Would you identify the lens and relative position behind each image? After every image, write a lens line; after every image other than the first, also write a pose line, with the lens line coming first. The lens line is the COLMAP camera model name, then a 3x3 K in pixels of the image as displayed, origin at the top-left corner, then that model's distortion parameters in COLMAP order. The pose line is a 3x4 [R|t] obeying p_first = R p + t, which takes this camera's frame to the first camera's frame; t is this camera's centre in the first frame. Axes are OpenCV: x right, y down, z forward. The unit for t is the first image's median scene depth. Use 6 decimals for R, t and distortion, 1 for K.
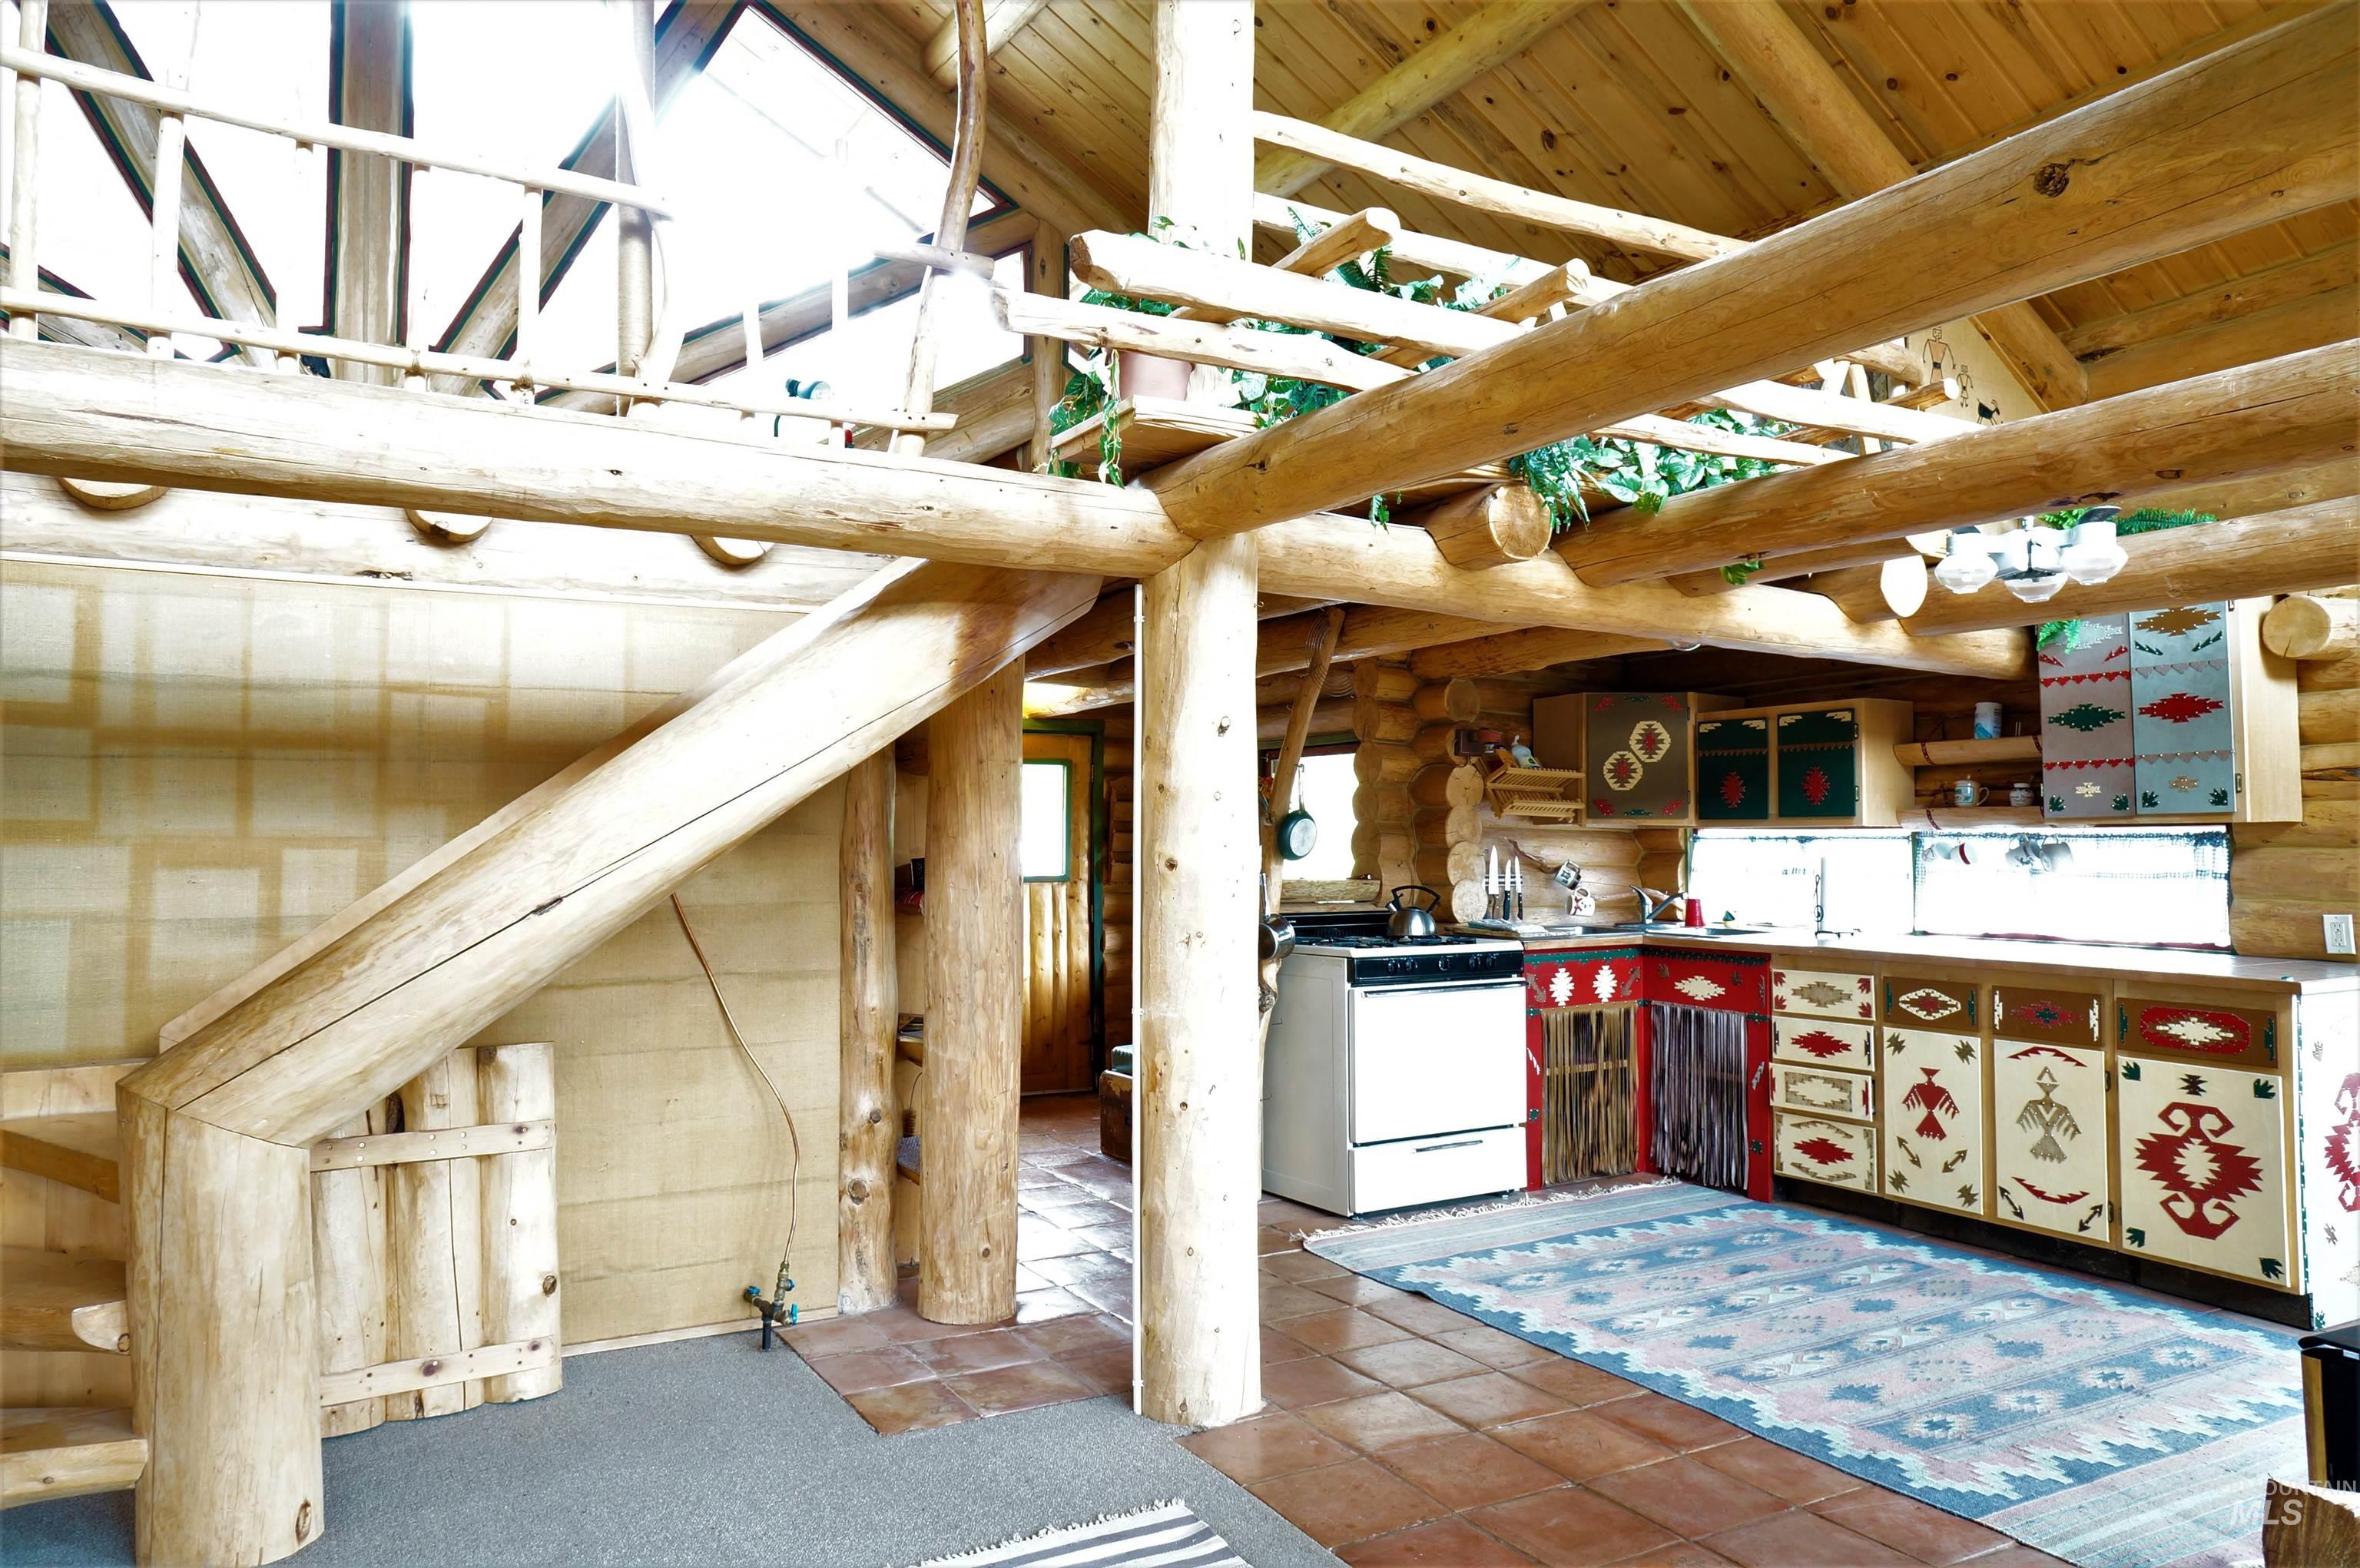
lens RADIAL K [[1594.2, 0, 1201.2], [0, 1594.2, 784.5], [0, 0, 1]] dist [-0.058629, 0.085534]
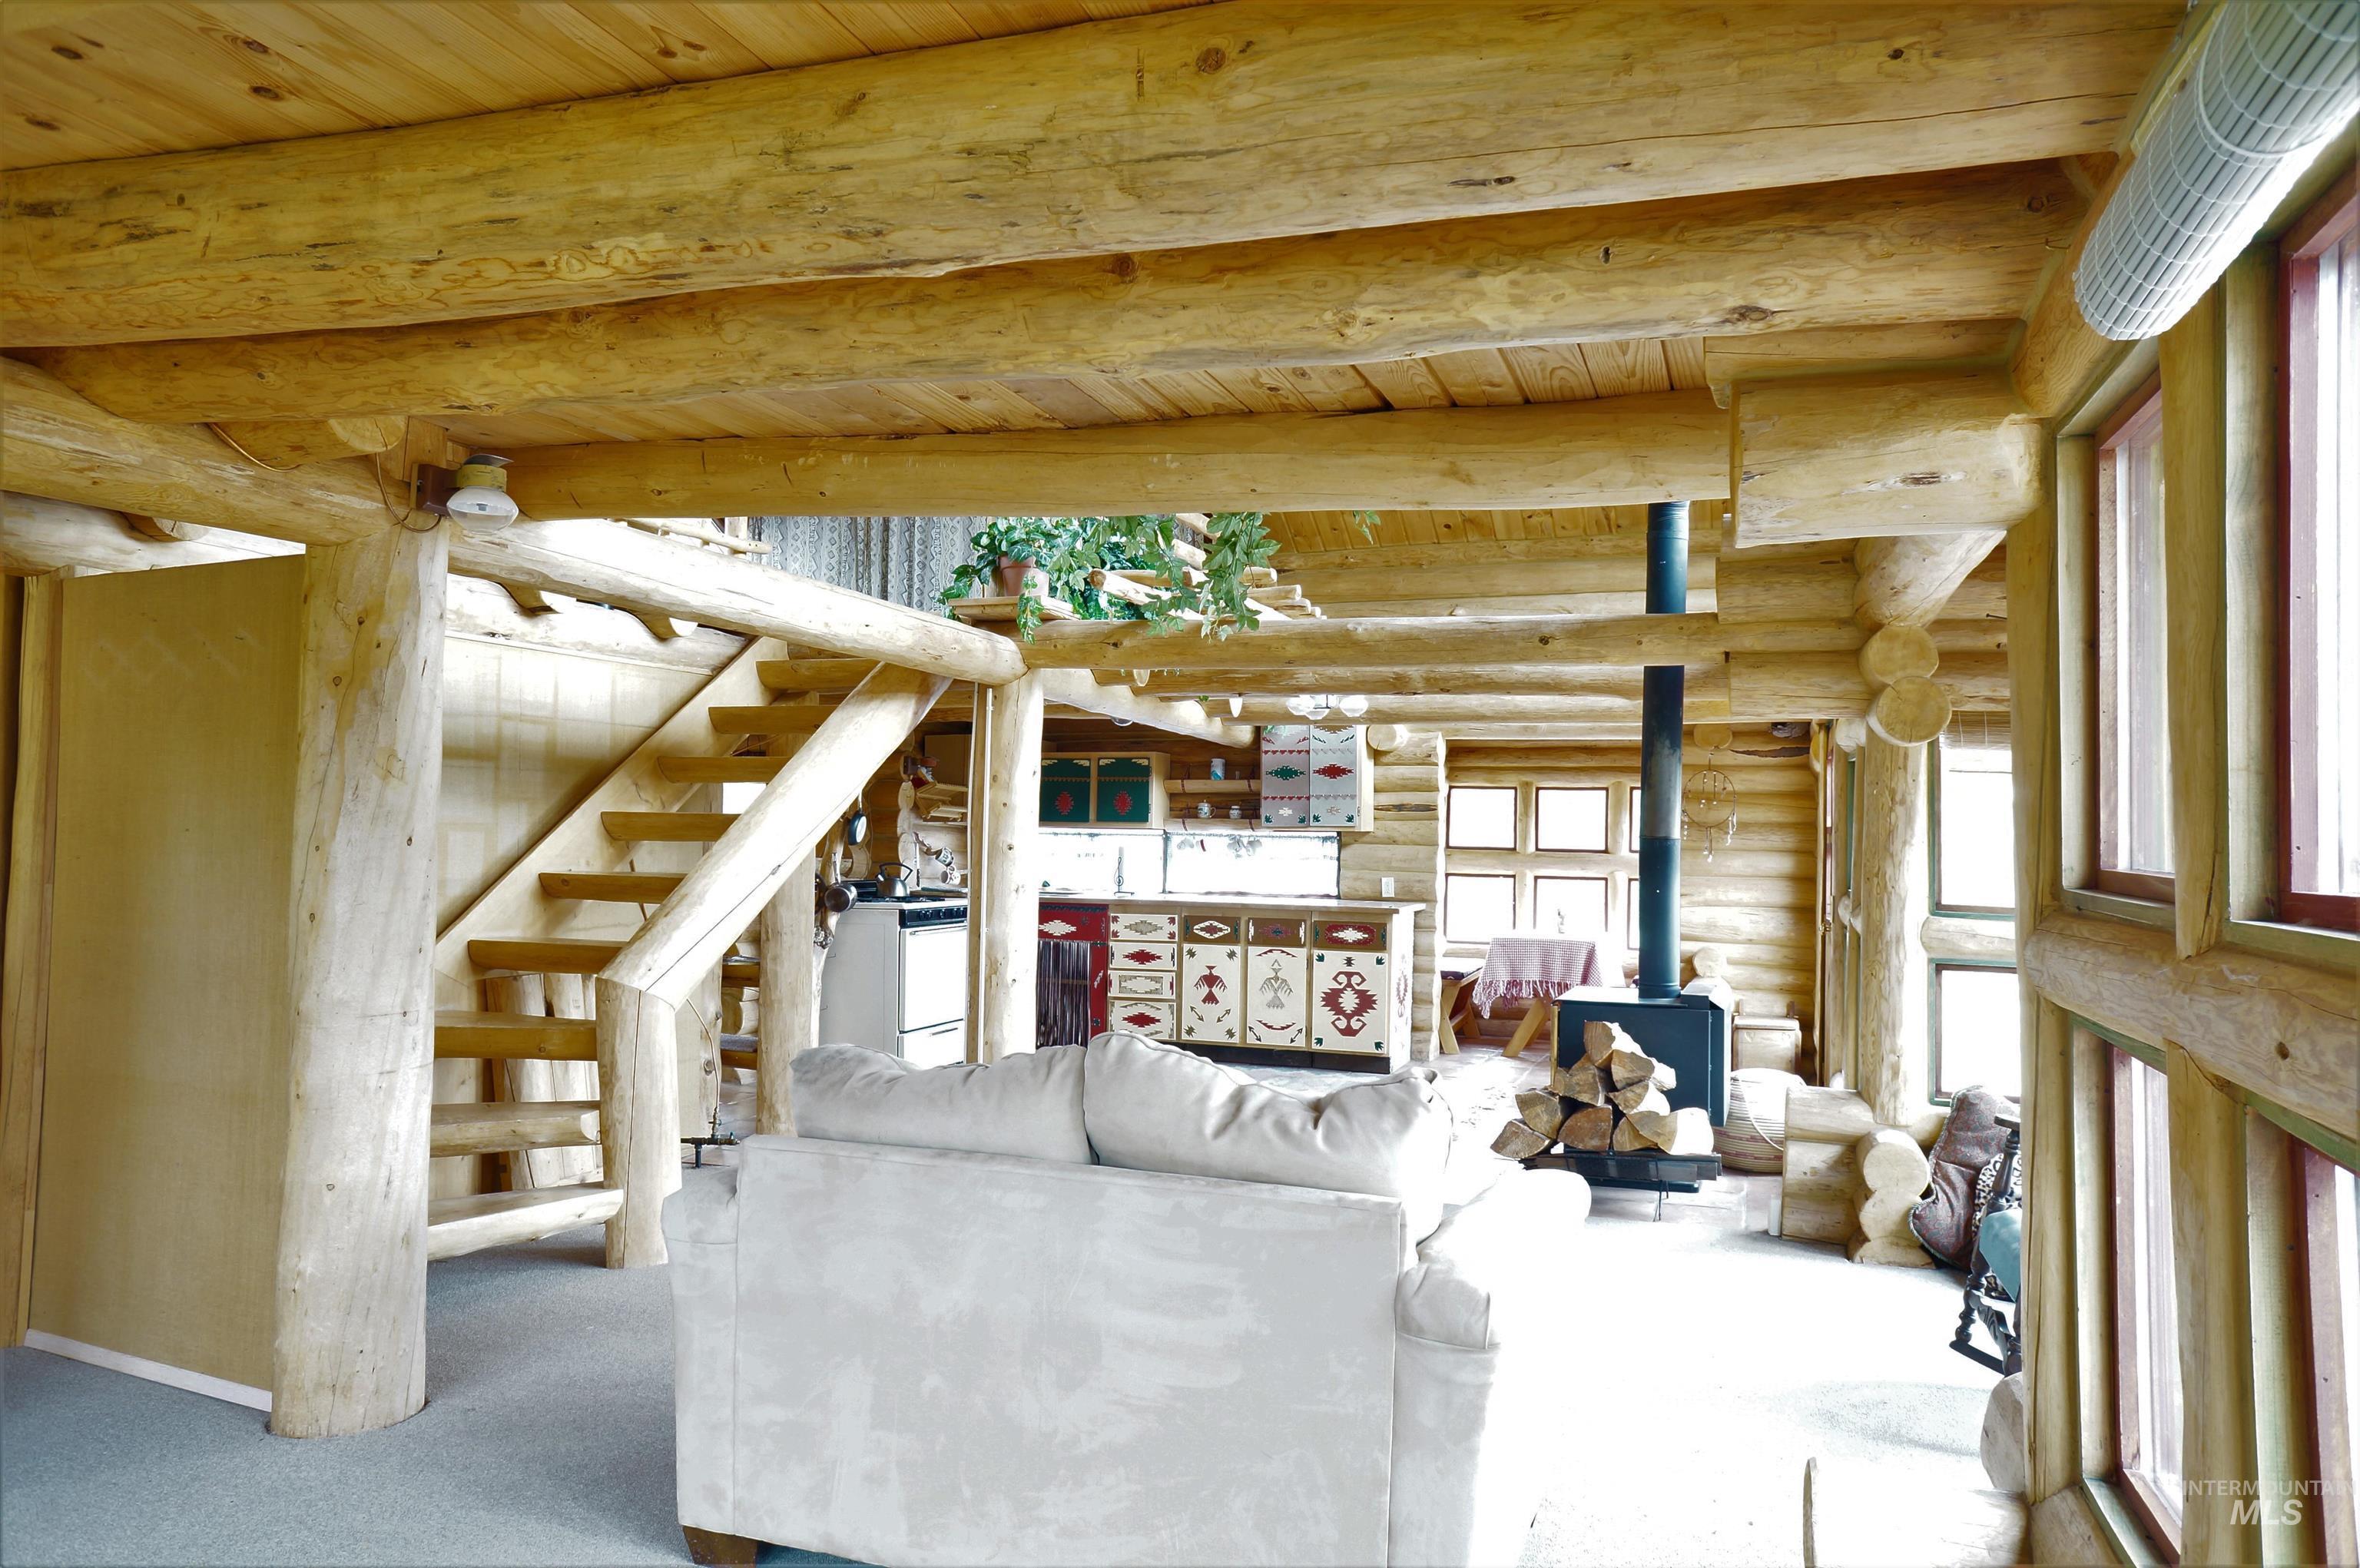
lens RADIAL K [[1594.2, 0, 1194.7], [0, 1594.2, 787.0], [0, 0, 1]] dist [-0.058629, 0.085534]
pose [[0.761678, 0.033380, 0.647096, -0.724990], [-0.039809, 0.999196, -0.004686, -0.012712], [-0.646732, -0.022191, 0.762394, -0.356620]]
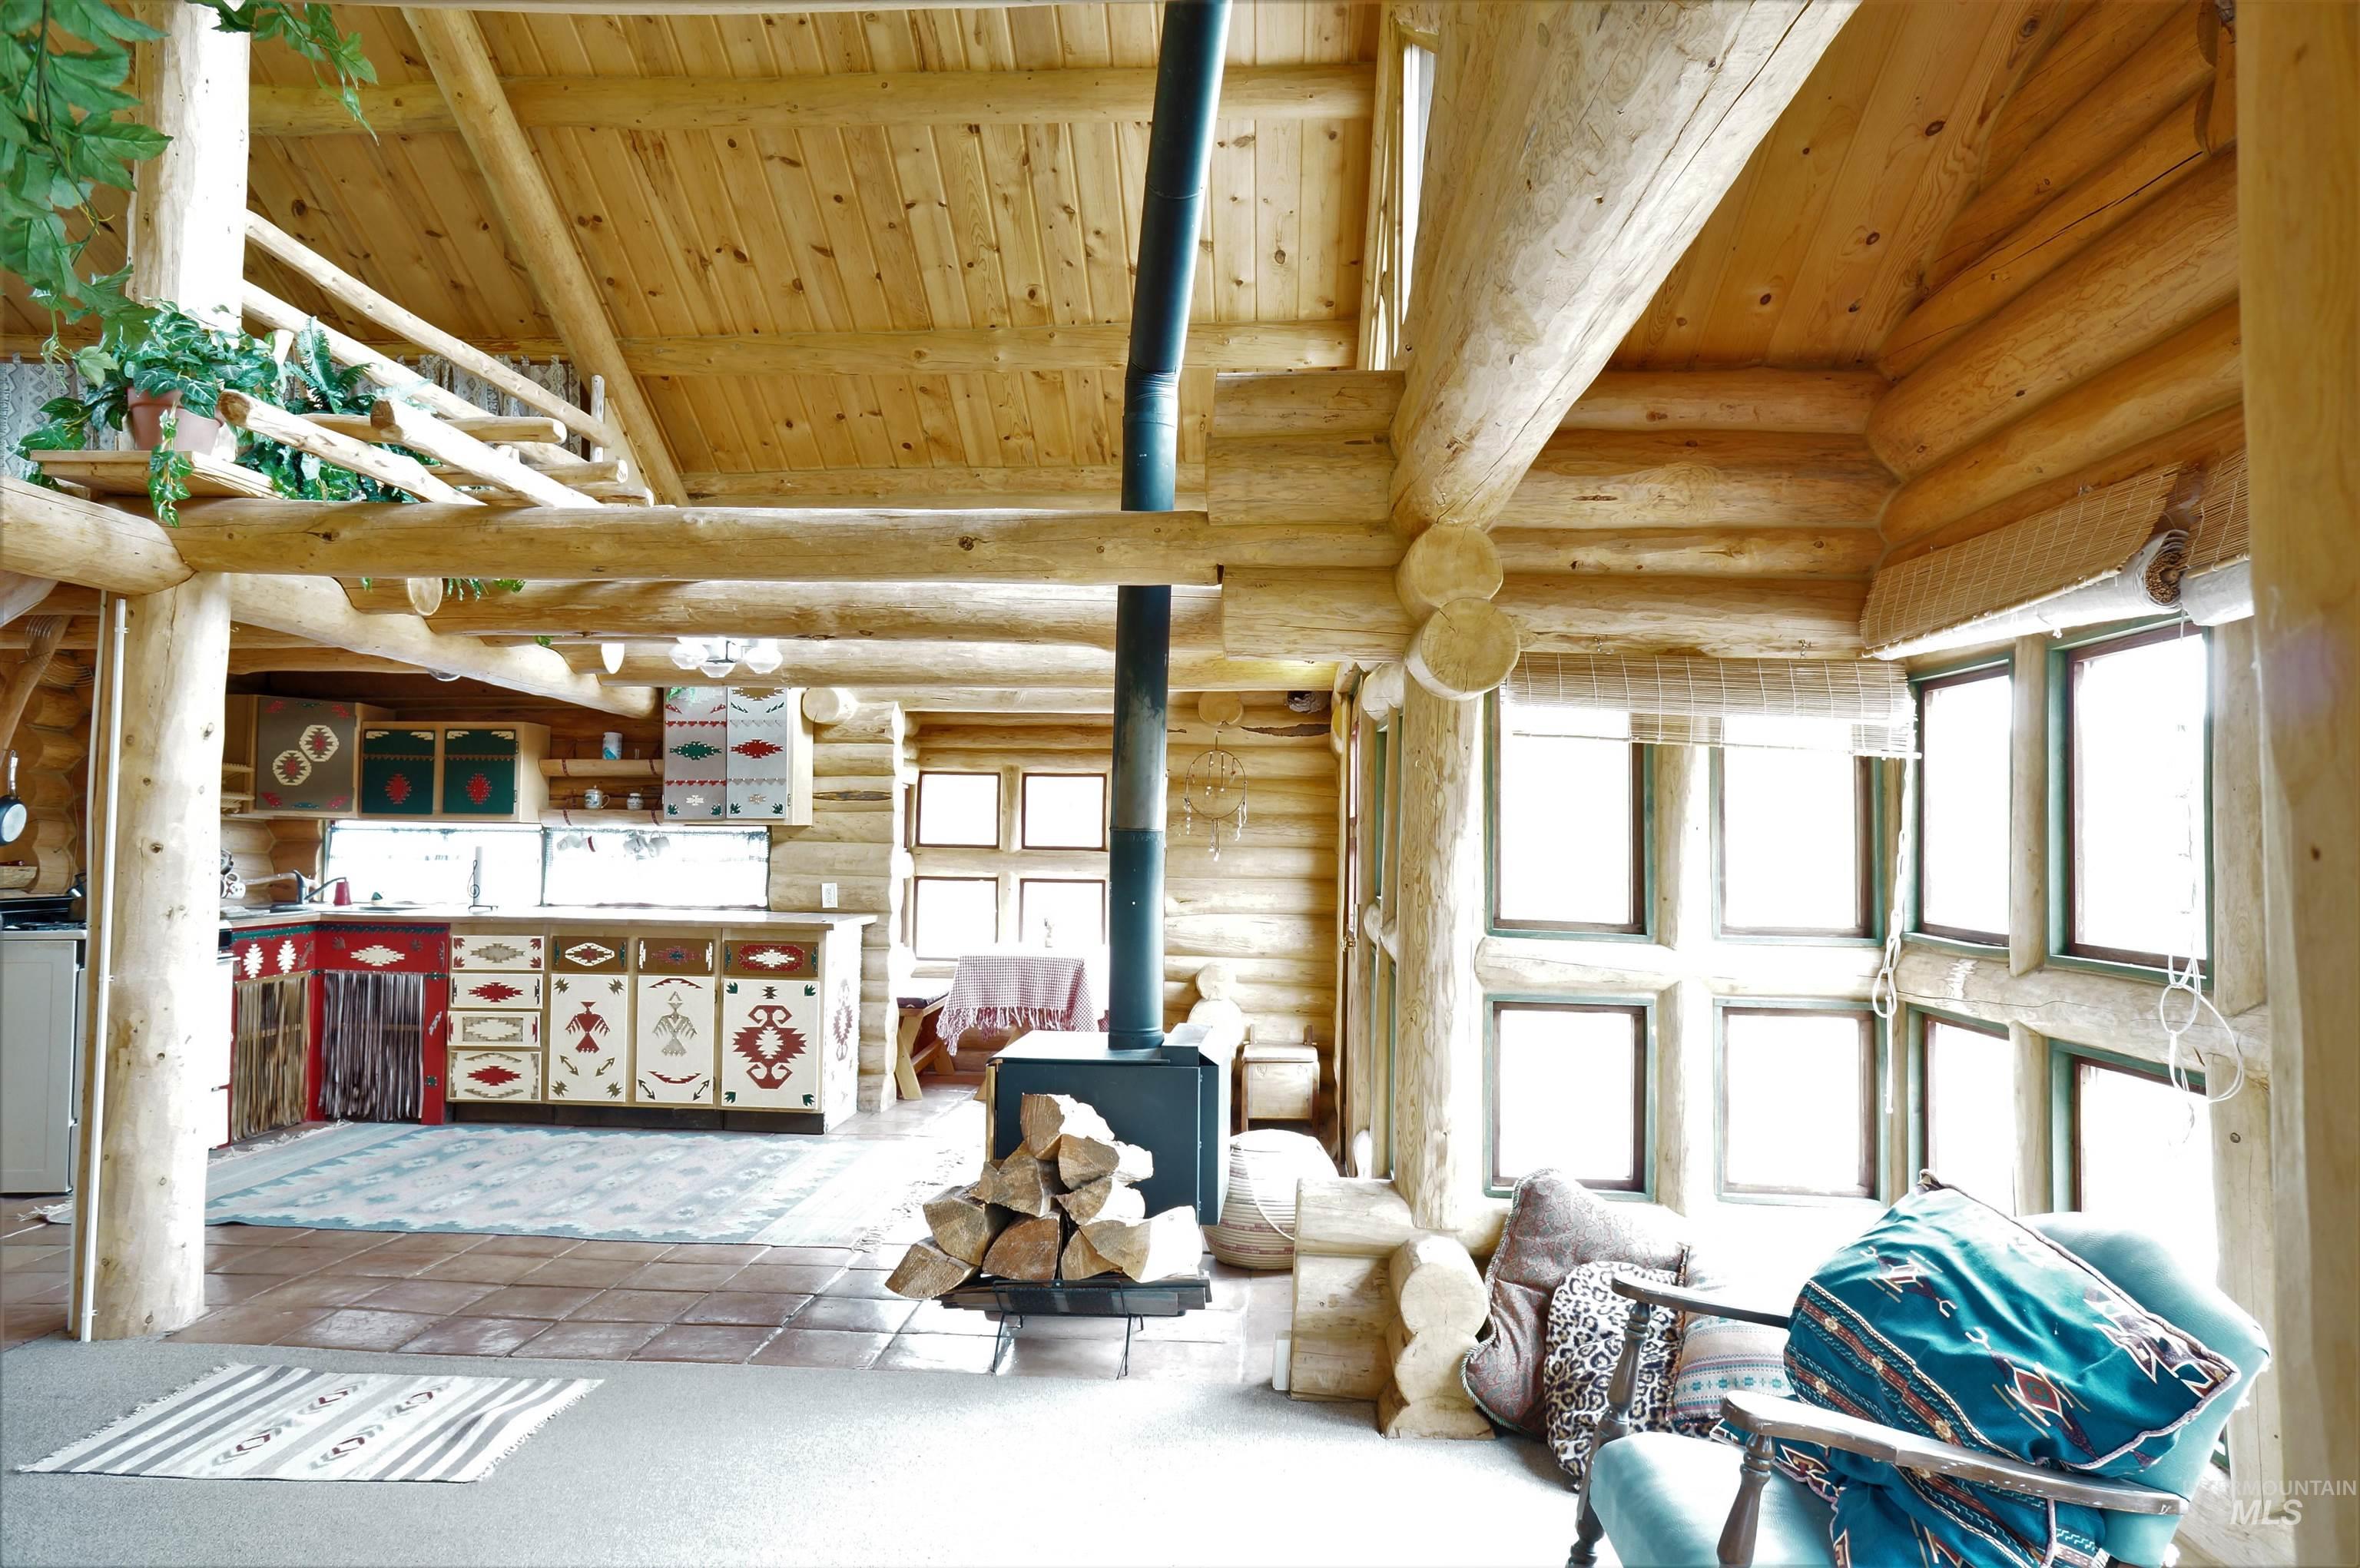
lens RADIAL K [[1594.2, 0, 1186.5], [0, 1594.2, 784.9], [0, 0, 1]] dist [-0.058629, 0.085534]
pose [[0.552894, 0.037090, 0.832426, -0.395743], [-0.041696, 0.998989, -0.016817, -0.005144], [-0.832208, -0.025411, 0.553881, -0.179204]]
